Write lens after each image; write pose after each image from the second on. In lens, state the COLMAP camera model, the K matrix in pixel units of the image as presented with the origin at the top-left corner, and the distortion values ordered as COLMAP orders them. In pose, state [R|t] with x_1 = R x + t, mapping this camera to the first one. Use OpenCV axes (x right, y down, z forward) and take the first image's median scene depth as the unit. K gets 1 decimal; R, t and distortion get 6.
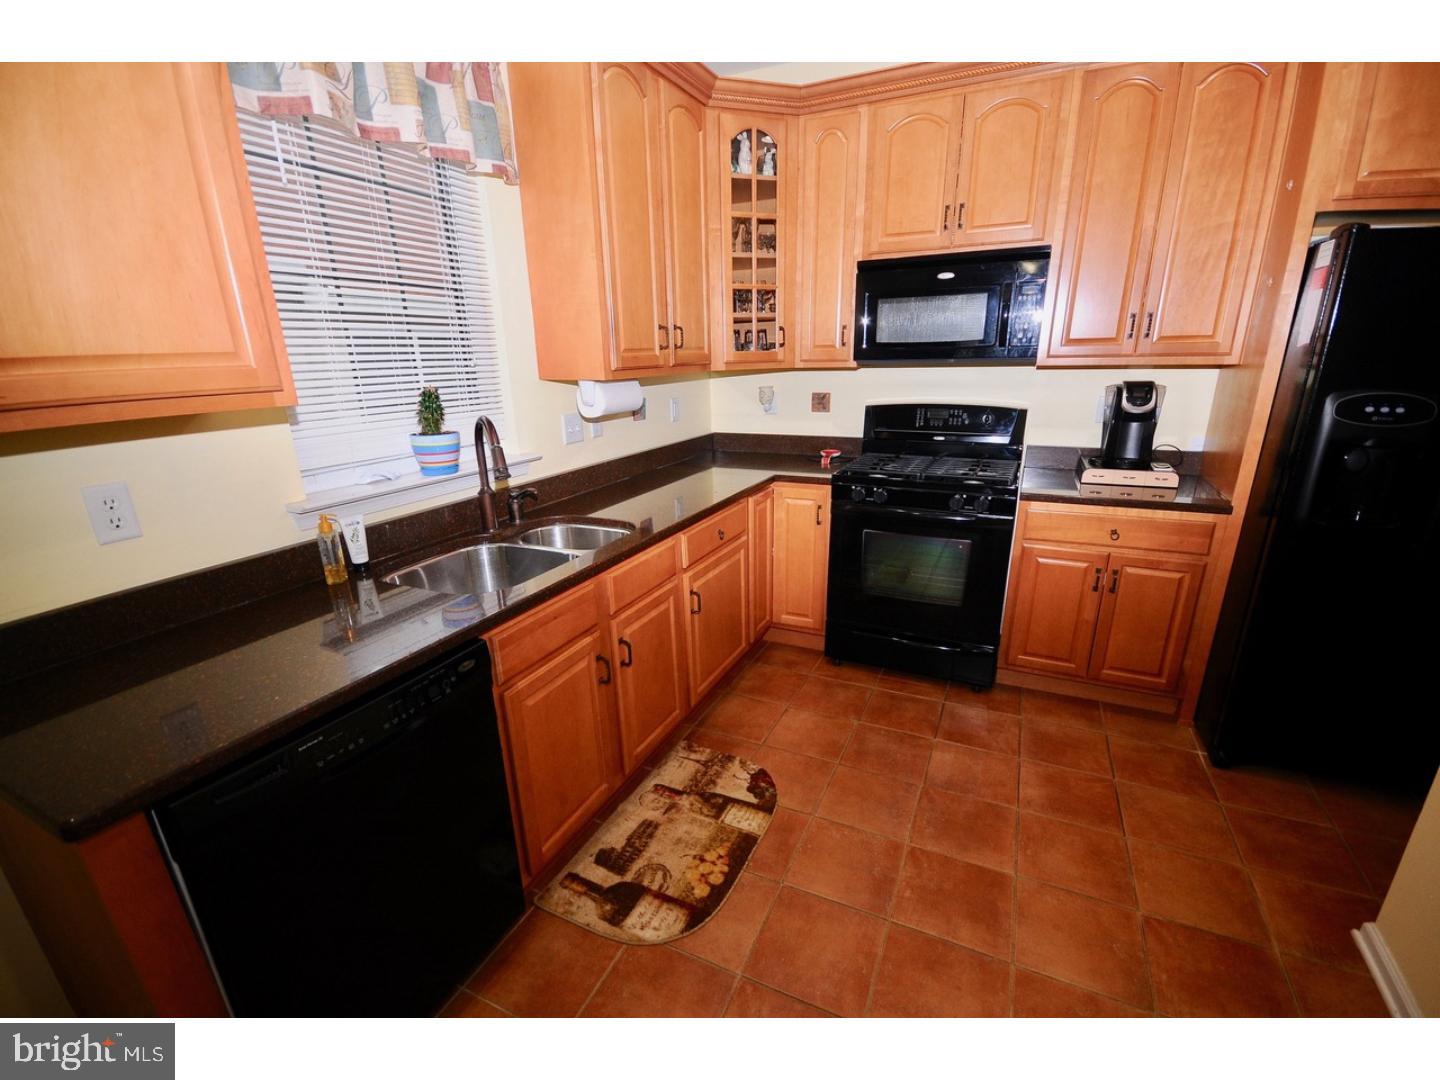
lens RADIAL K [[624.7, 0, 729.7], [0, 624.7, 543.5], [0, 0, 1]] dist [-0.002232, -0.003107]
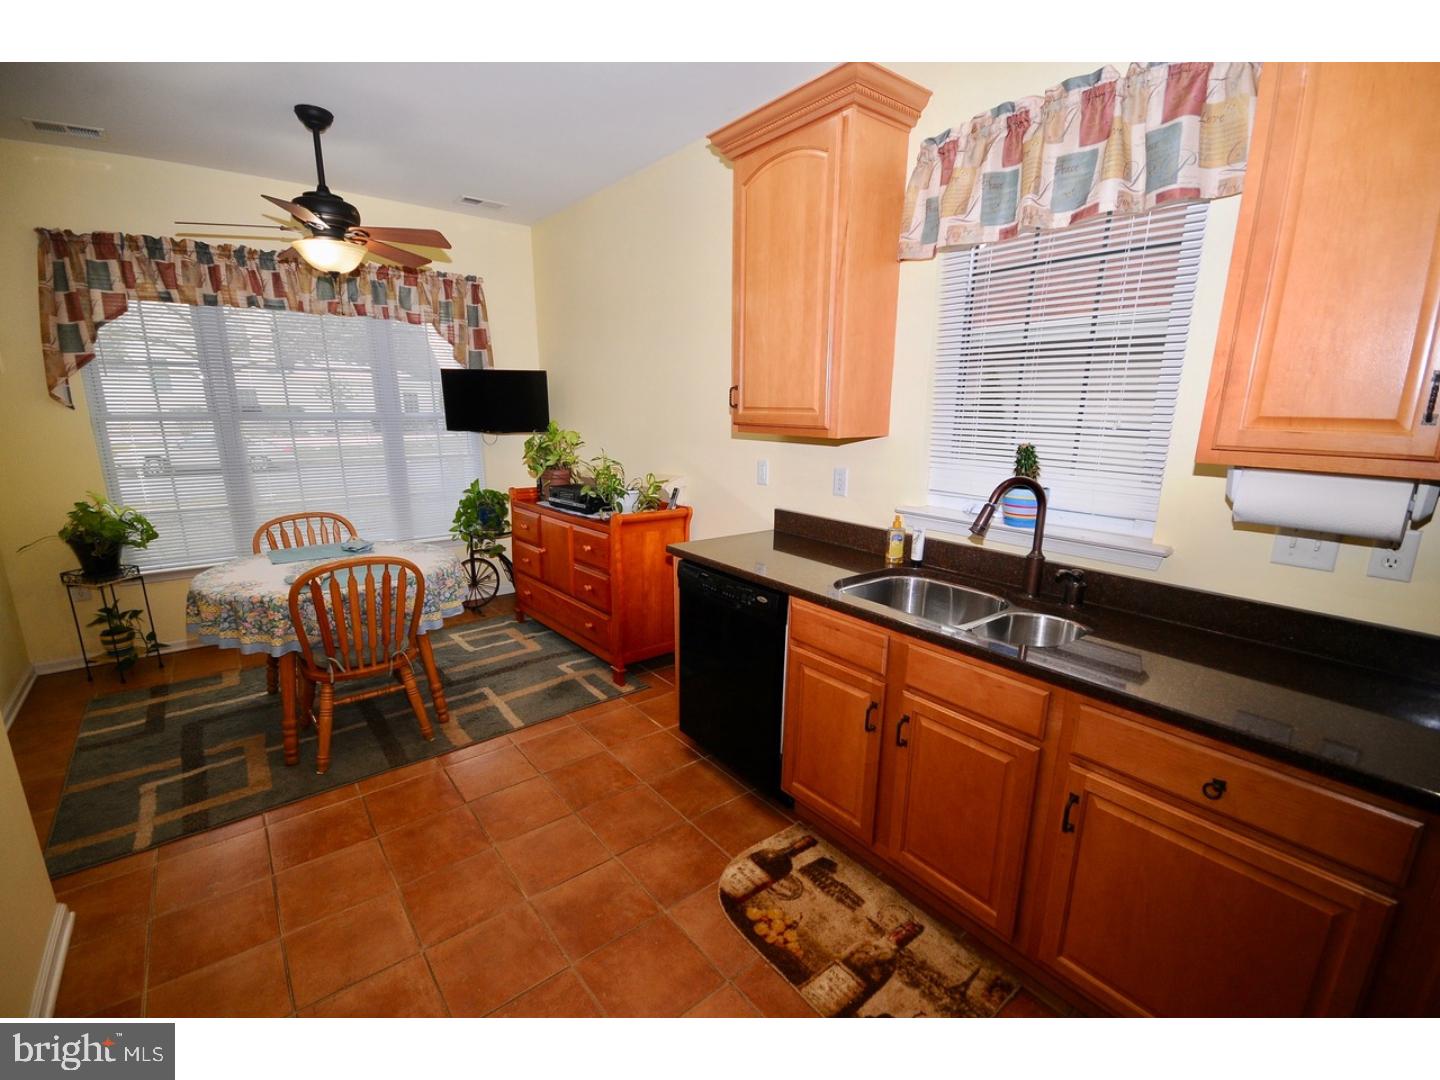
lens RADIAL K [[624.7, 0, 717.9], [0, 624.7, 544.4], [0, 0, 1]] dist [-0.002232, -0.003107]
pose [[-0.445781, 0.209425, -0.870299, 0.739633], [-0.266459, 0.897128, 0.352366, -0.345597], [0.854563, 0.388977, -0.344120, 1.025865]]
